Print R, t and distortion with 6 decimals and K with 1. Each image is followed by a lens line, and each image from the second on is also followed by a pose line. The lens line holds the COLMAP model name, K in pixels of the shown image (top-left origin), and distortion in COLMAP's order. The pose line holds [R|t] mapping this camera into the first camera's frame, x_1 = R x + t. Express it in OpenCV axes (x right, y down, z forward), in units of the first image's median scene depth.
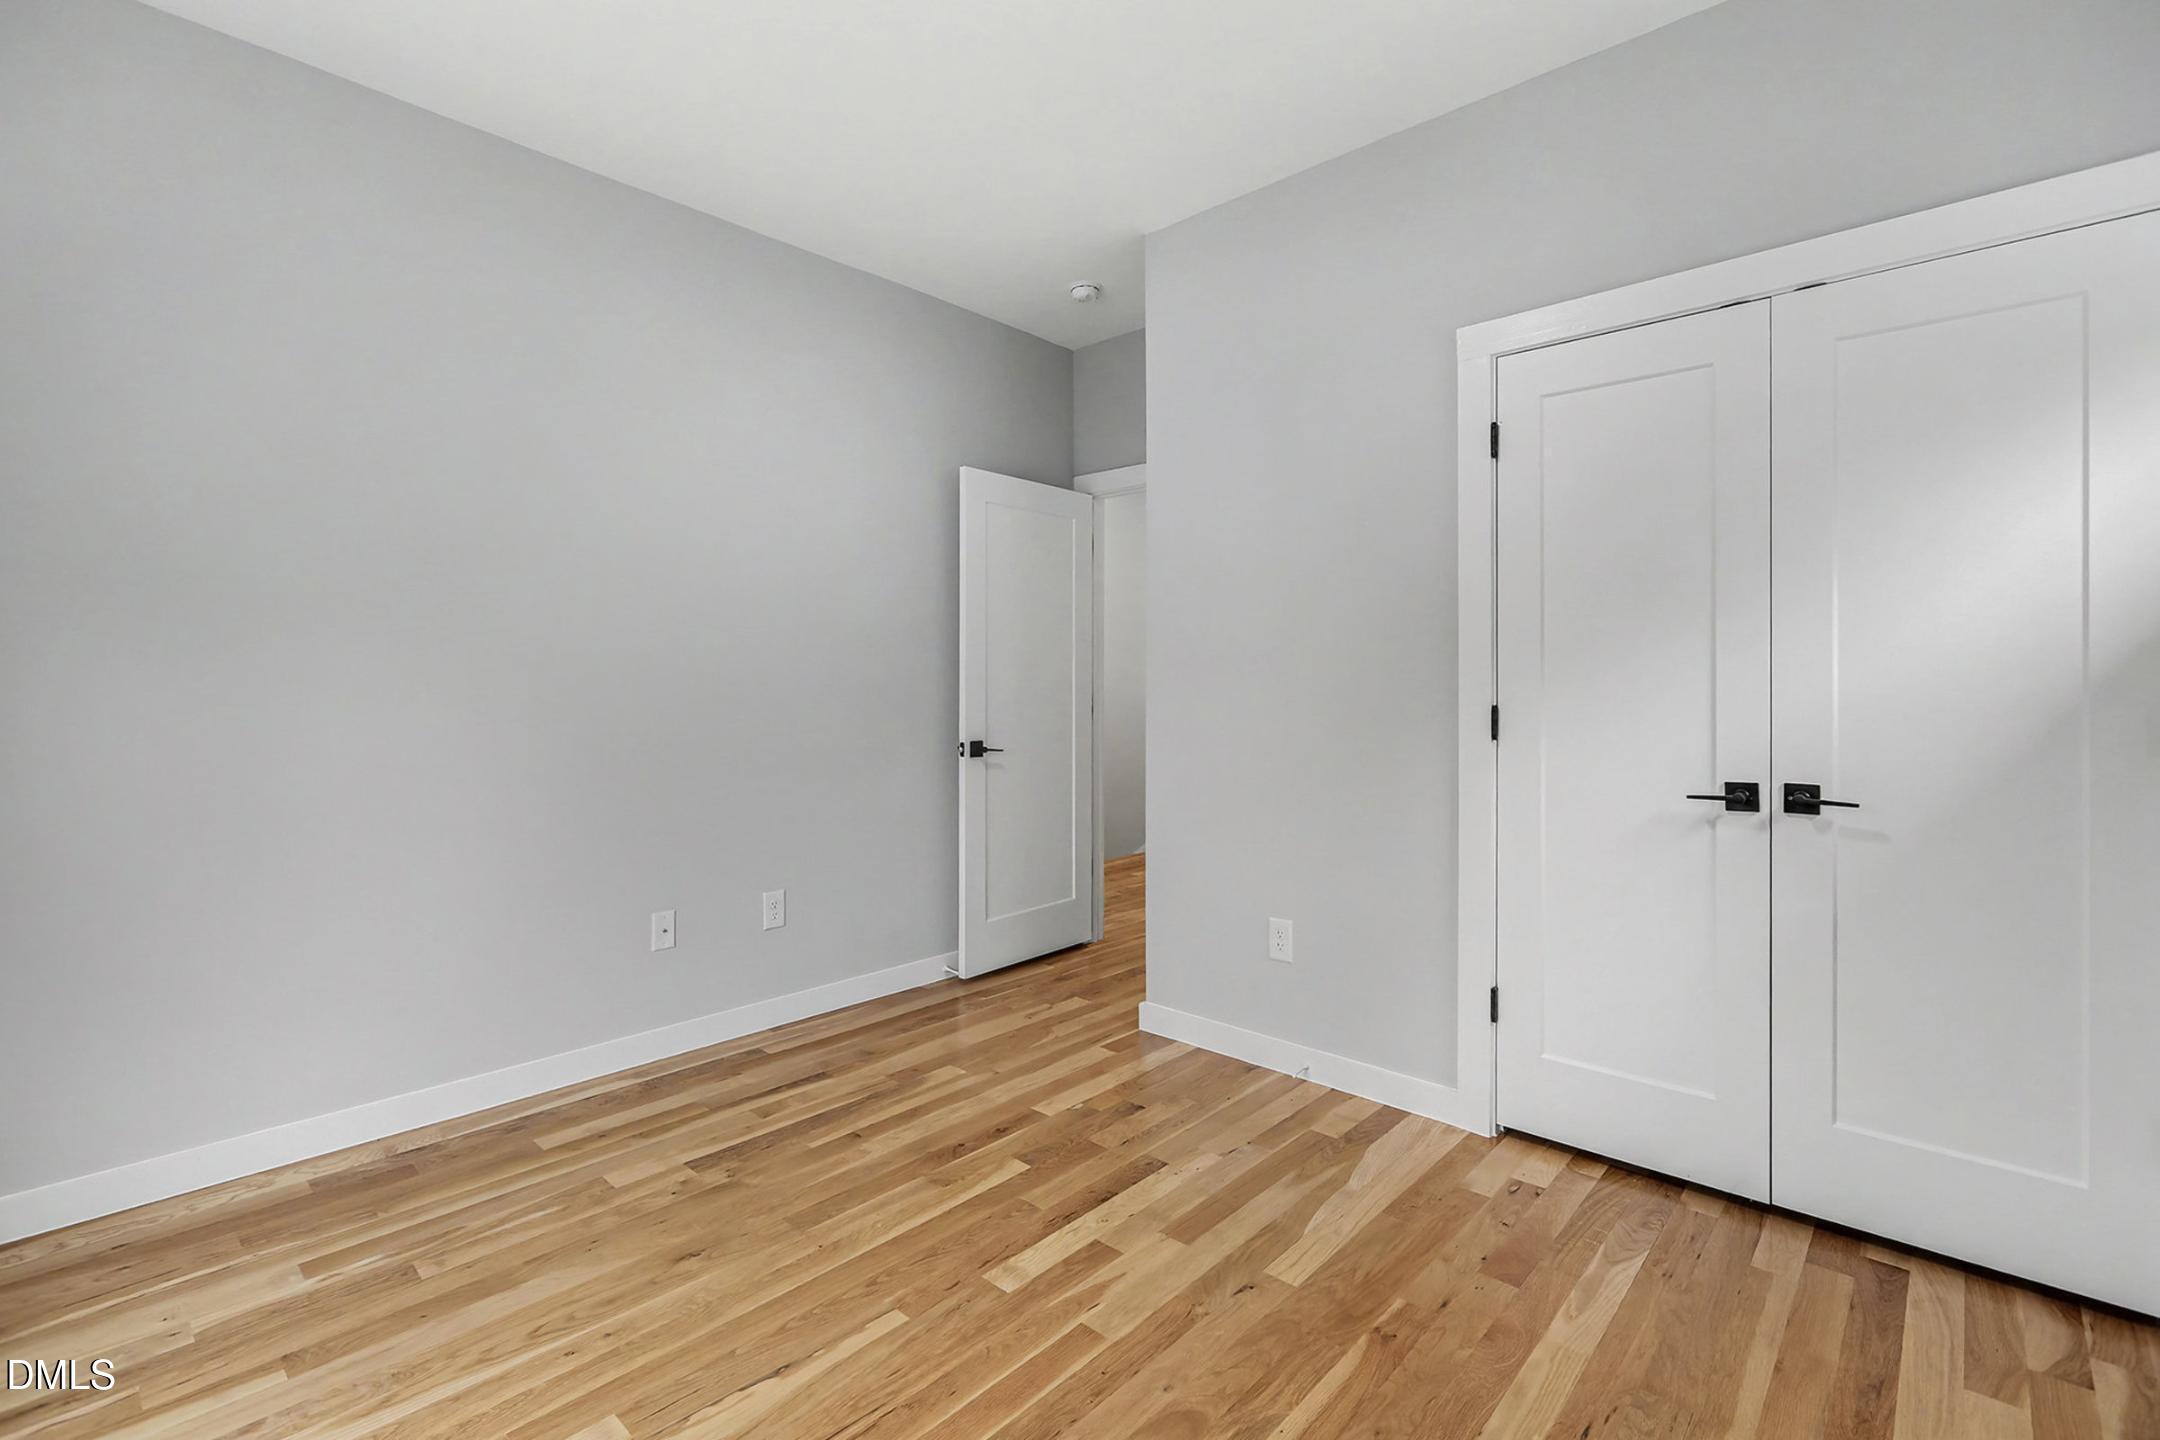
lens RADIAL K [[996.1, 0, 1085.1], [0, 996.1, 708.7], [0, 0, 1]] dist [-0.002411, 0.000309]
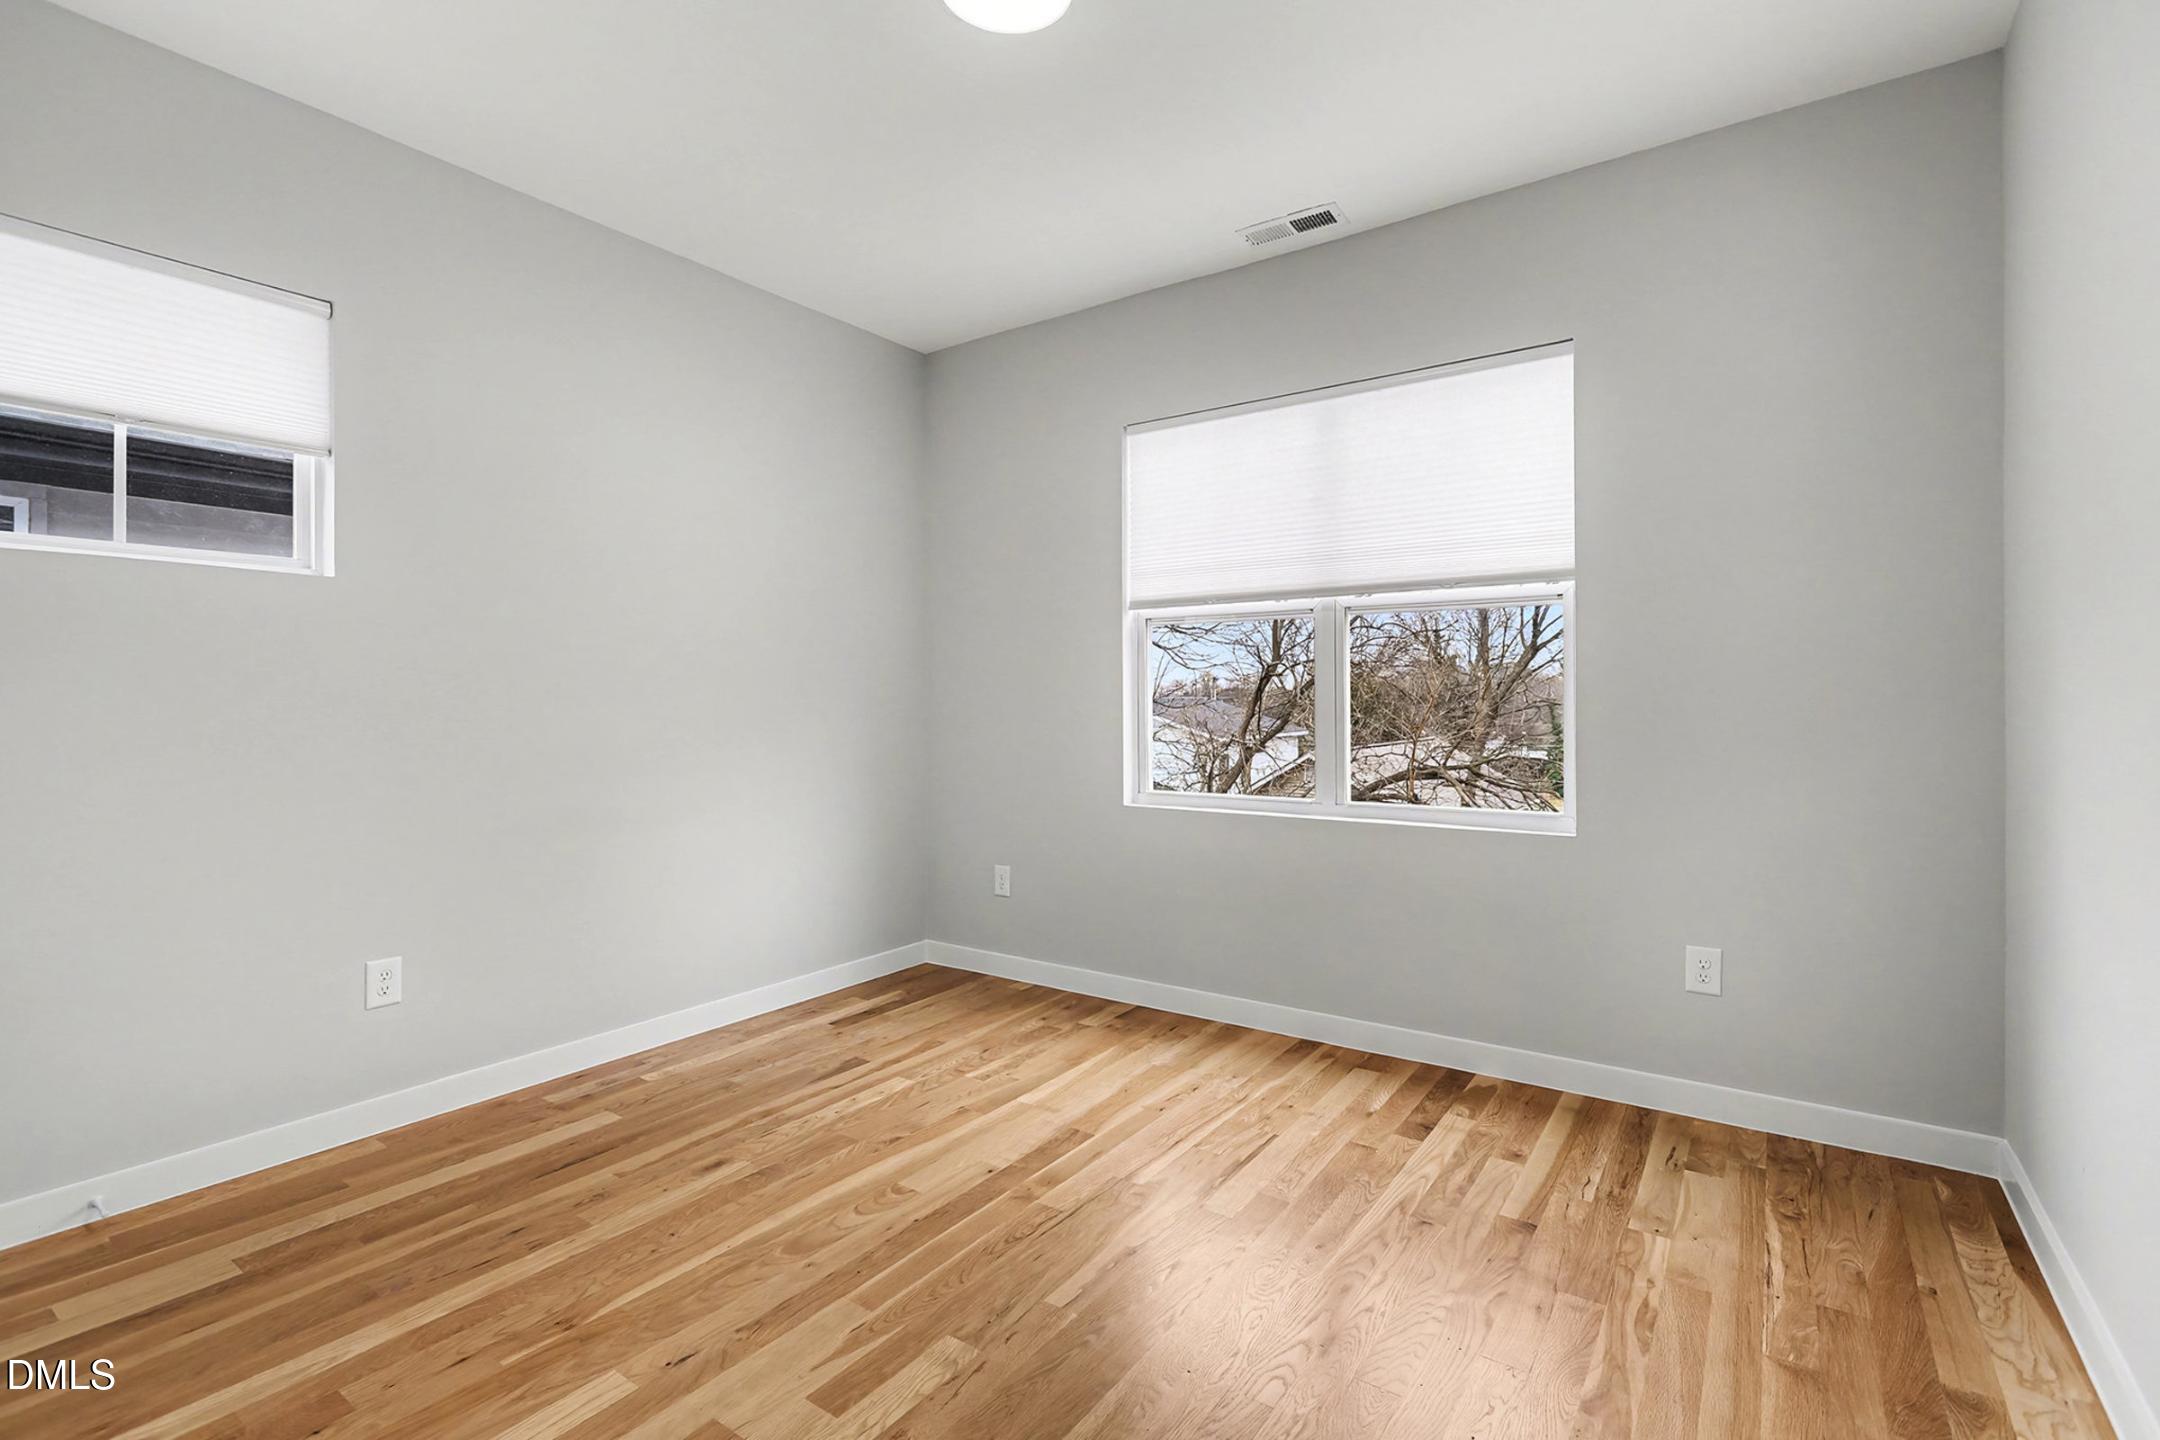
lens RADIAL K [[996.1, 0, 1085.1], [0, 996.1, 708.7], [0, 0, 1]] dist [-0.002411, 0.000309]
pose [[-0.992675, 0.000136, -0.120816, -0.091747], [-0.001505, 0.999908, 0.013496, -0.007559], [0.120806, 0.013579, -0.992583, 1.924642]]
